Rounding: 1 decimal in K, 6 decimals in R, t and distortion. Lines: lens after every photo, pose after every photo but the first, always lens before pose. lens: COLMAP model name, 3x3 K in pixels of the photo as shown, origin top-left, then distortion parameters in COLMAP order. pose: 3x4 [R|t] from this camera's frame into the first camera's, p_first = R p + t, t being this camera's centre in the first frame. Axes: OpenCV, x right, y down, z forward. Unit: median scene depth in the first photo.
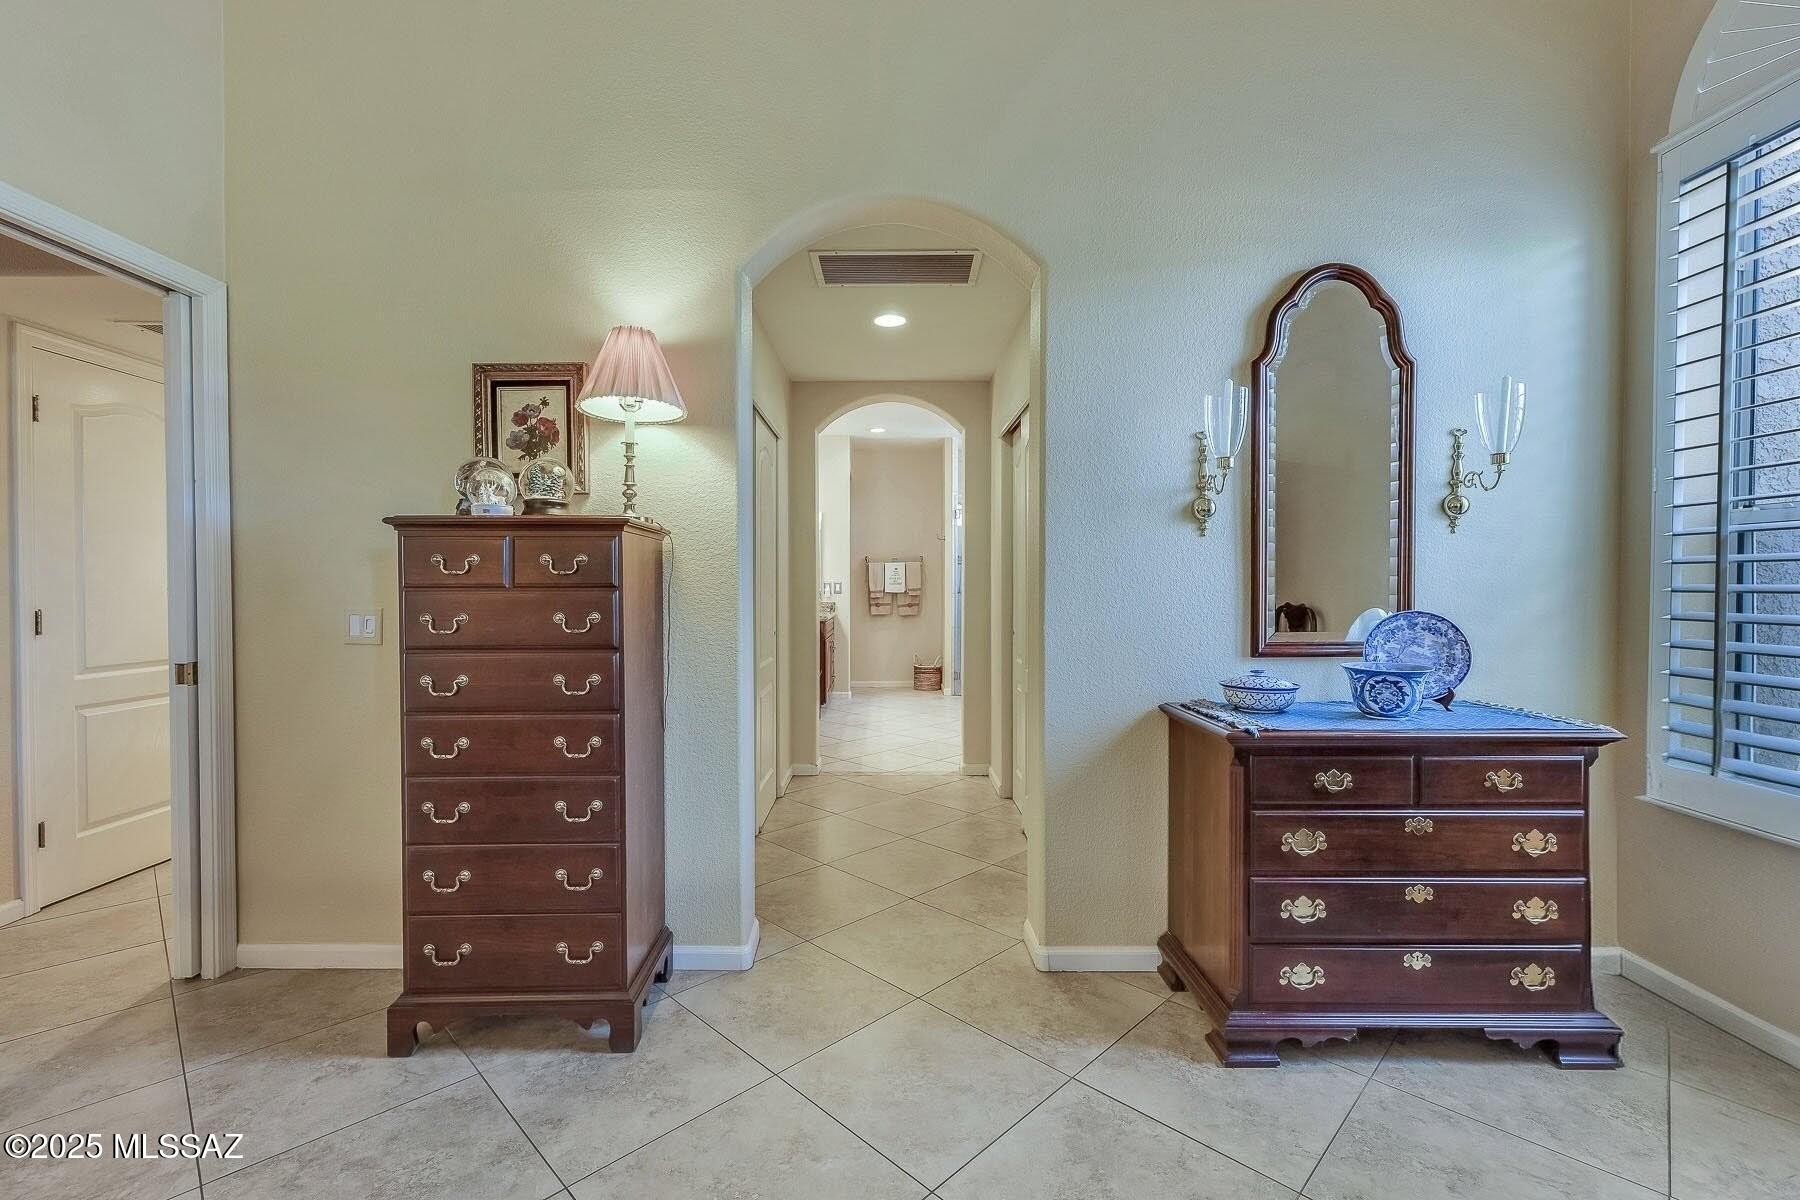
lens RADIAL K [[776.1, 0, 892.8], [0, 776.1, 597.1], [0, 0, 1]] dist [0.000219, -0.000005]
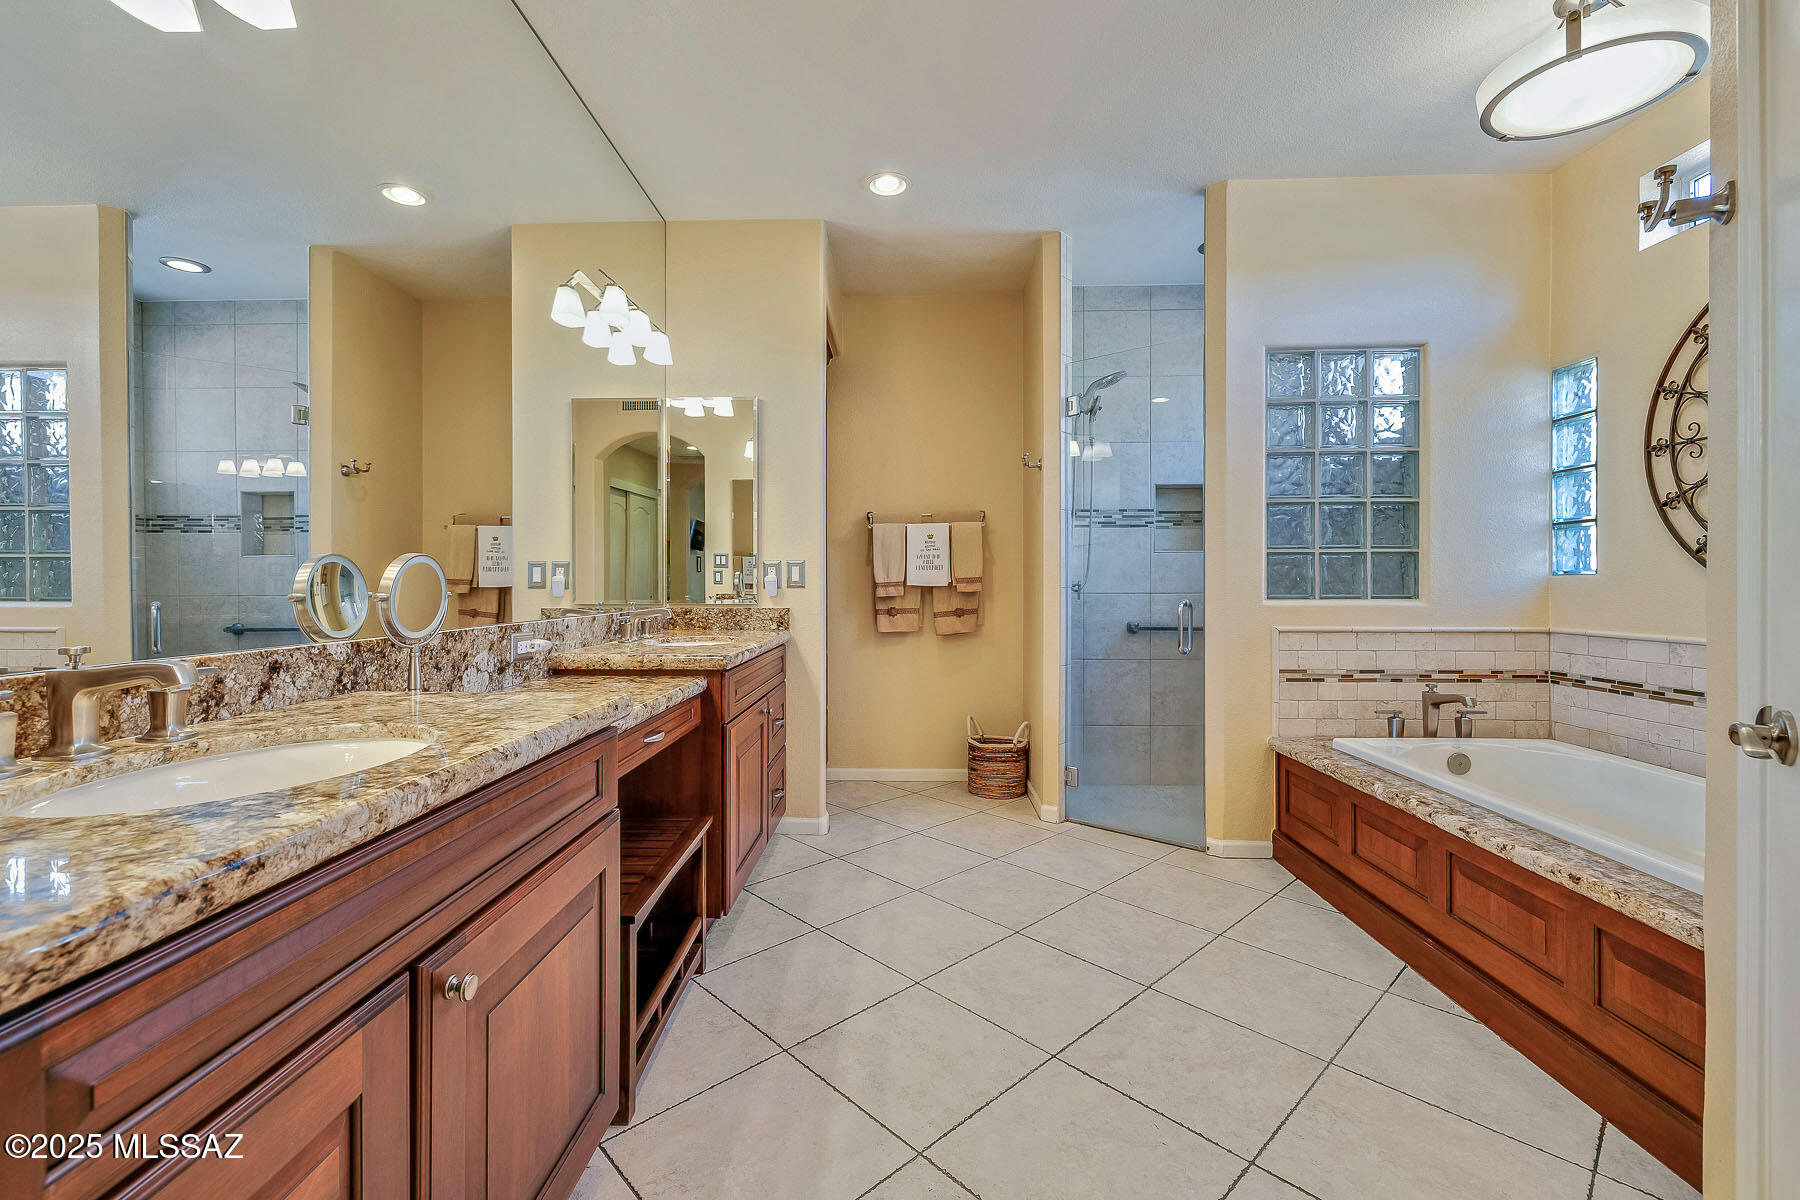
lens RADIAL K [[776.1, 0, 897.2], [0, 776.1, 591.4], [0, 0, 1]] dist [0.000219, -0.000005]
pose [[0.998506, -0.001565, -0.054615, 0.009927], [0.001245, 0.999982, -0.005879, 0.000180], [0.054623, 0.005802, 0.998490, 0.525743]]
